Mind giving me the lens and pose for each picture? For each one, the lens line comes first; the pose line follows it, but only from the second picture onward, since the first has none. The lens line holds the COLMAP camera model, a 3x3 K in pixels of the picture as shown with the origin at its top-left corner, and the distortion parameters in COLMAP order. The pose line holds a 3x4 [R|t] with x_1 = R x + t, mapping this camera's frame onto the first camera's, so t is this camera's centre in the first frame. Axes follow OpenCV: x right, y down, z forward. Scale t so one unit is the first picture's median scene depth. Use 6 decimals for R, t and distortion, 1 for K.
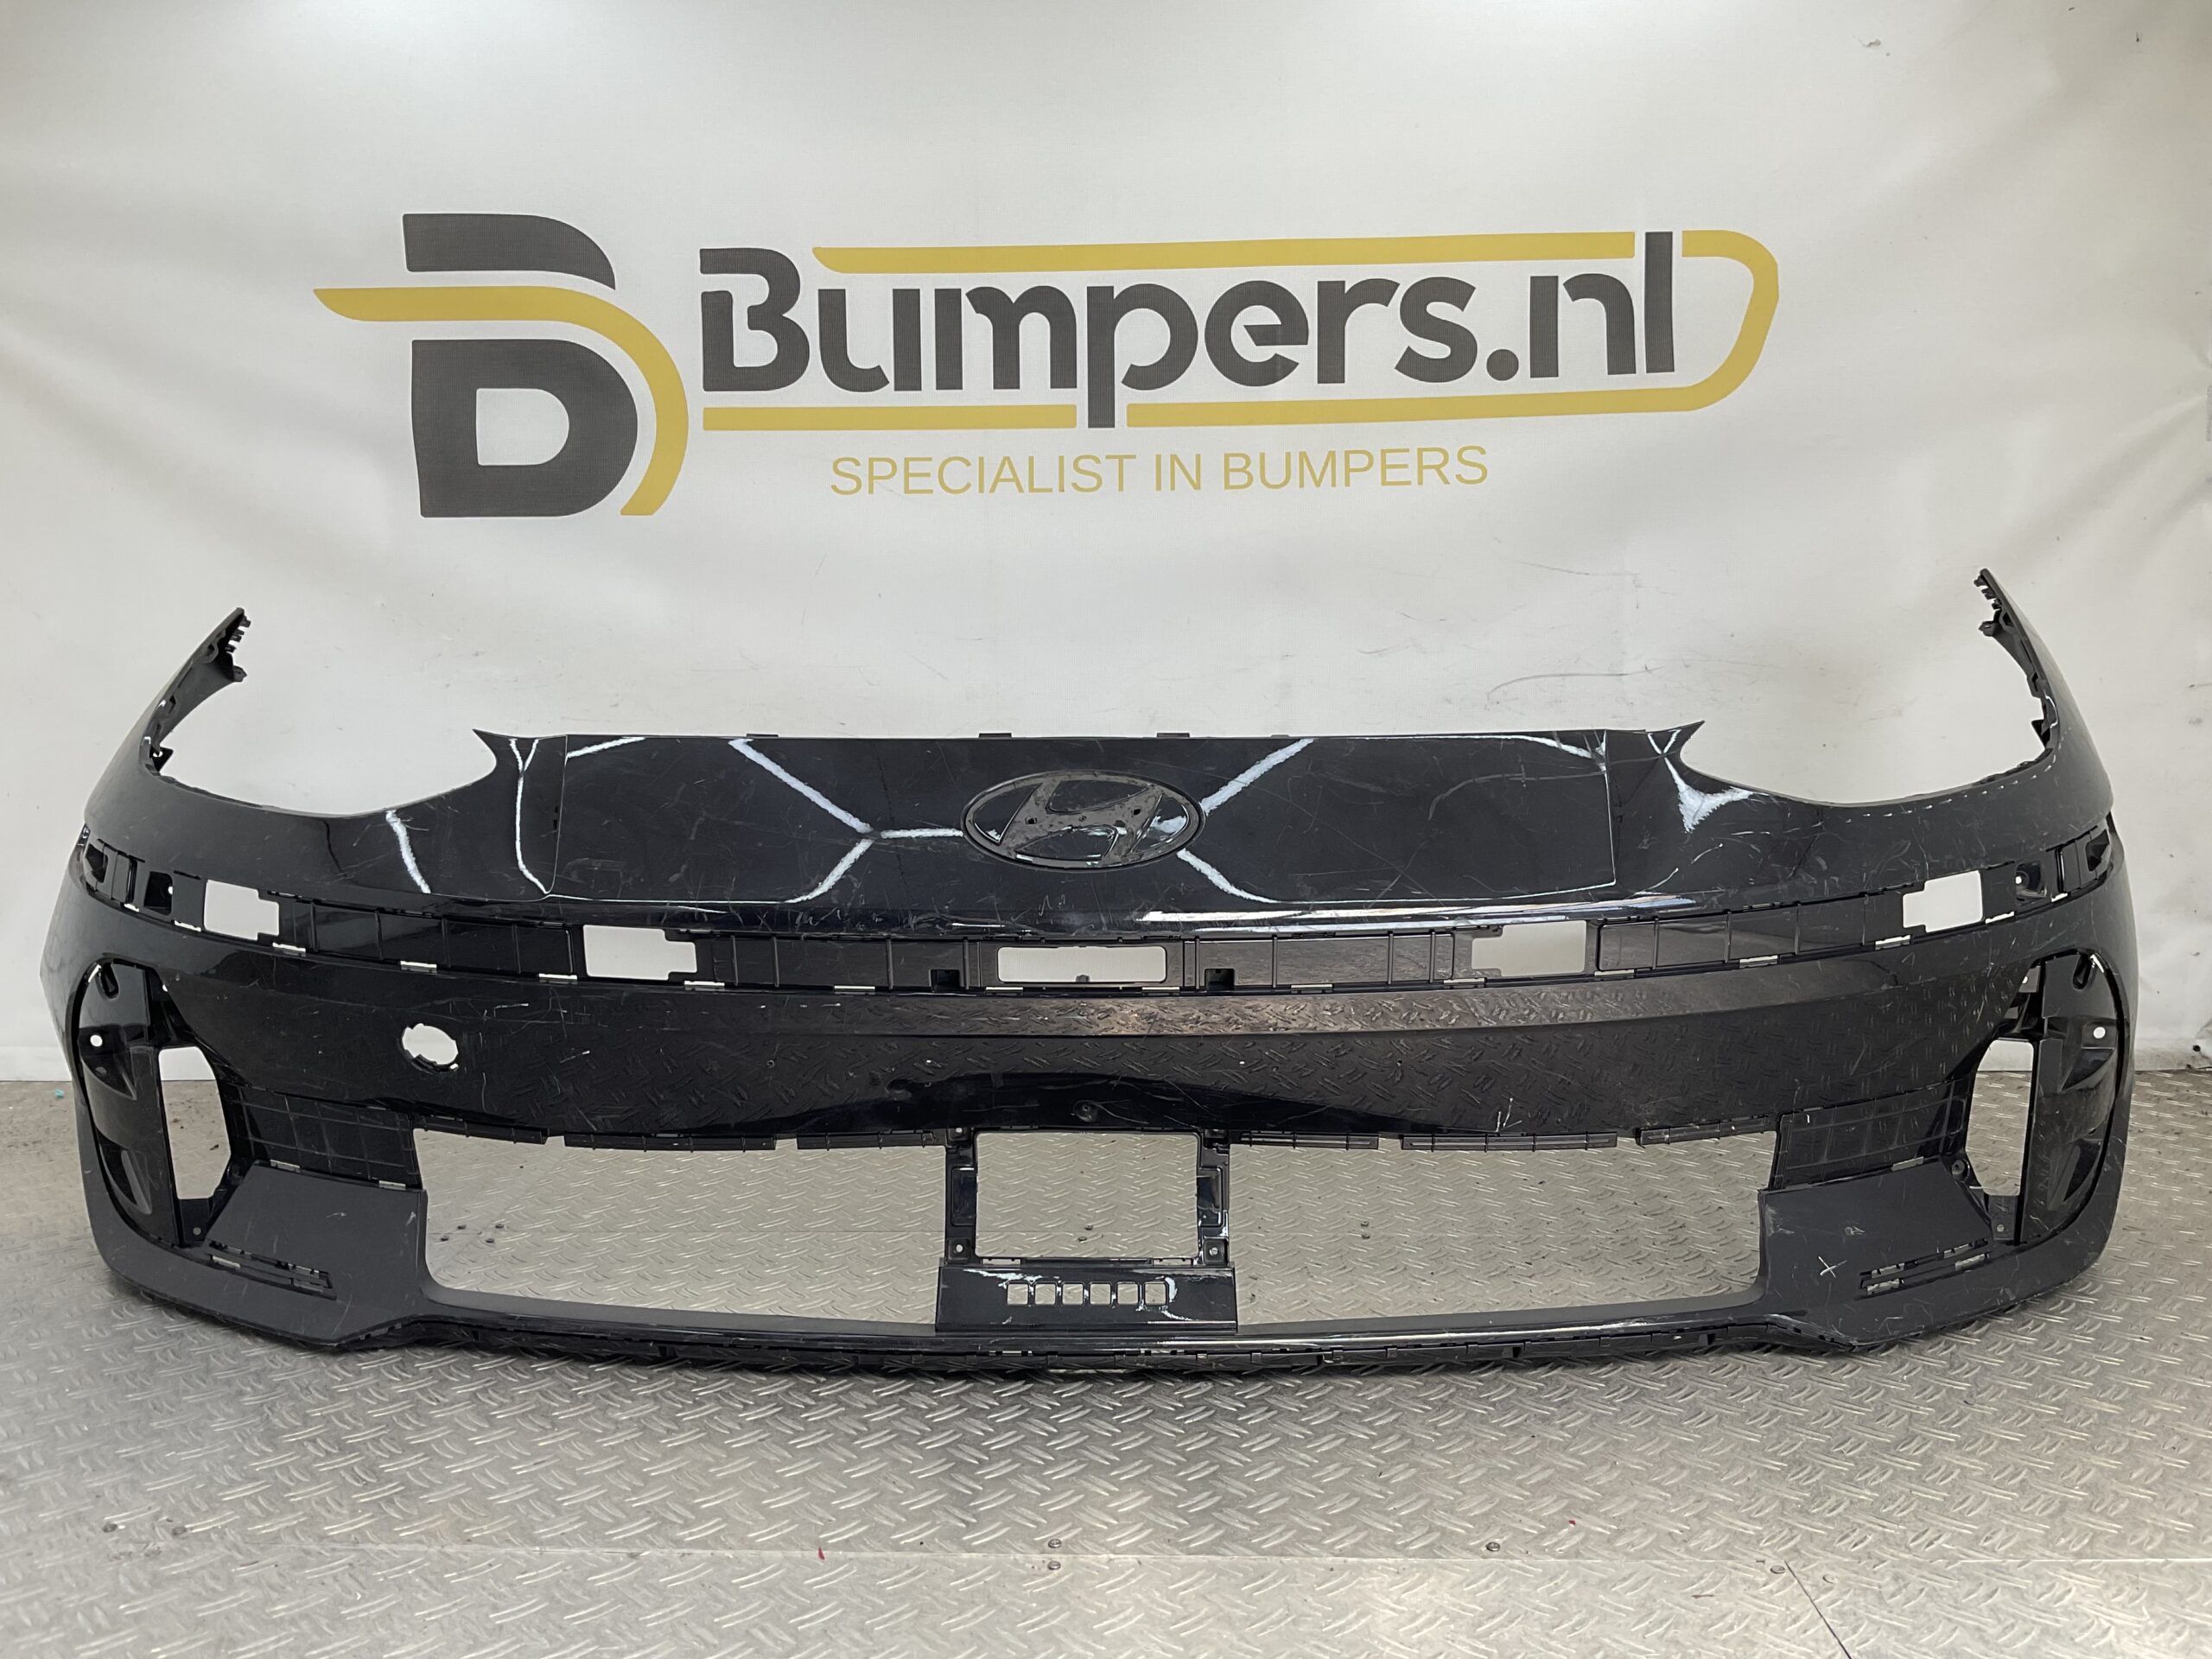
lens RADIAL K [[1815.9, 0, 1101.9], [0, 1815.9, 820.8], [0, 0, 1]] dist [0.135844, -0.298619]
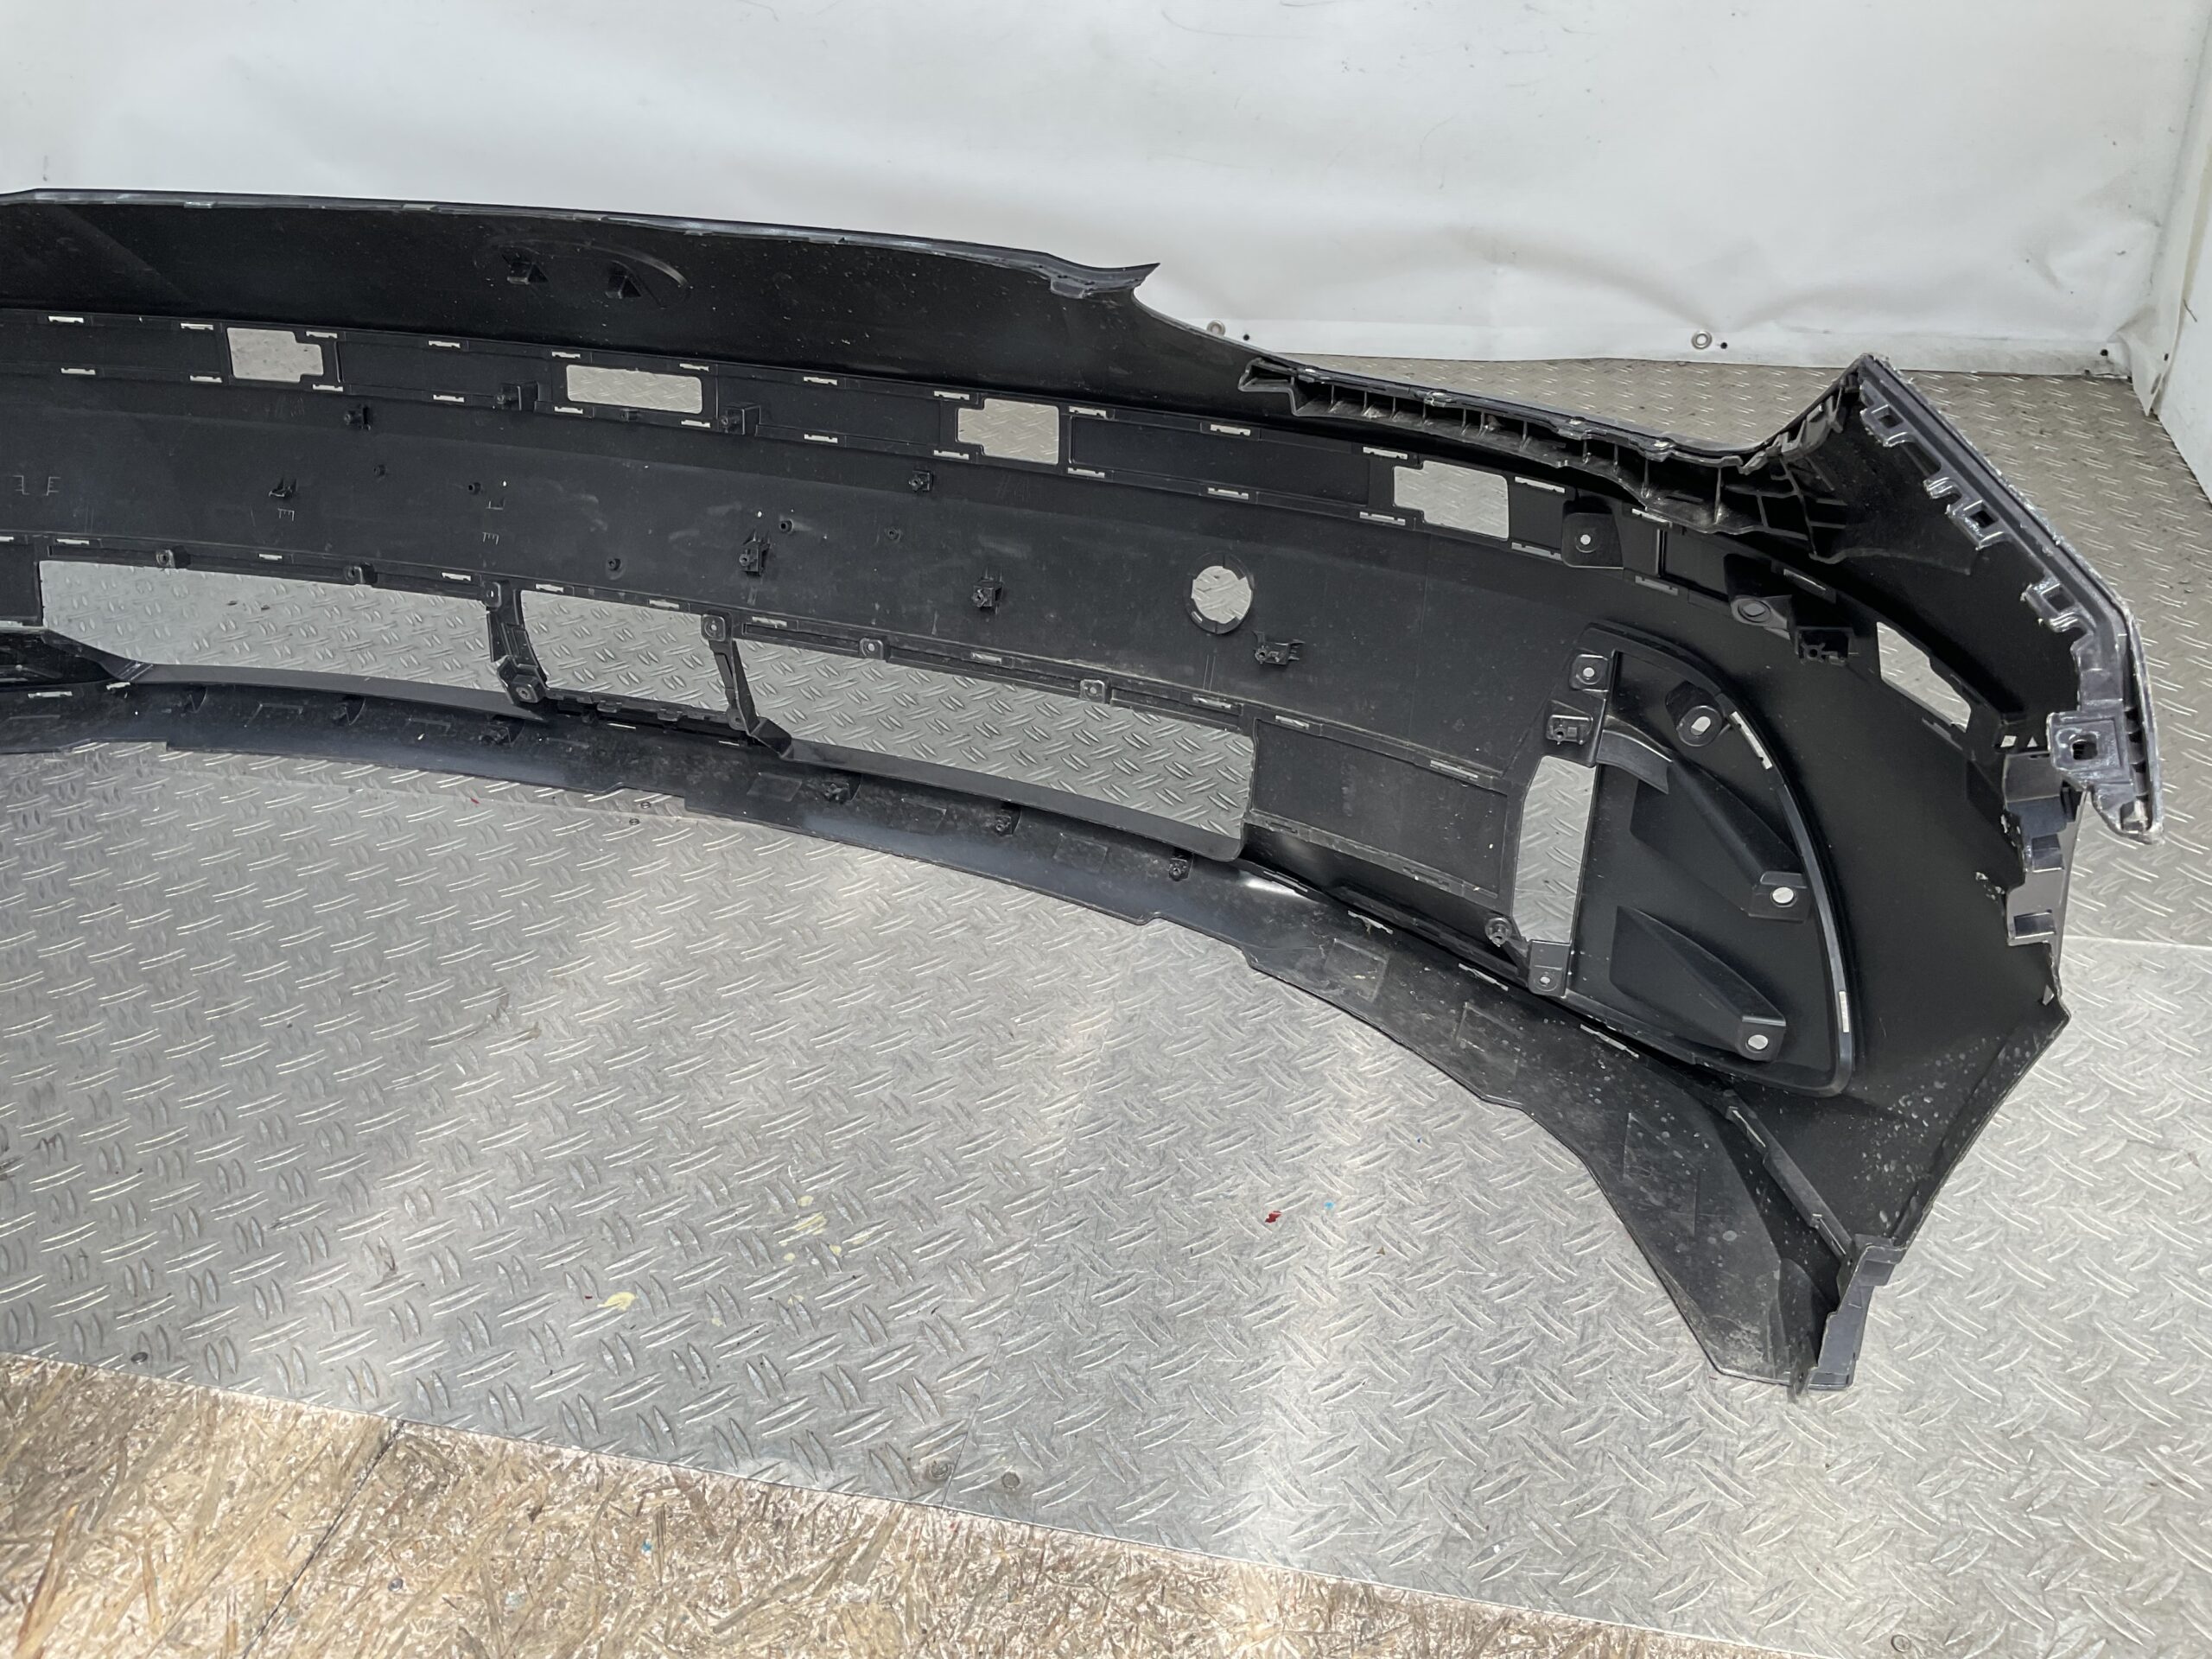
lens RADIAL K [[1815.9, 0, 1101.9], [0, 1815.9, 820.8], [0, 0, 1]] dist [0.135844, -0.298619]
pose [[0.981554, 0.072626, -0.176851, 0.271272], [0.014050, 0.895133, 0.445578, -0.093926], [0.190666, -0.439844, 0.877601, -0.055476]]
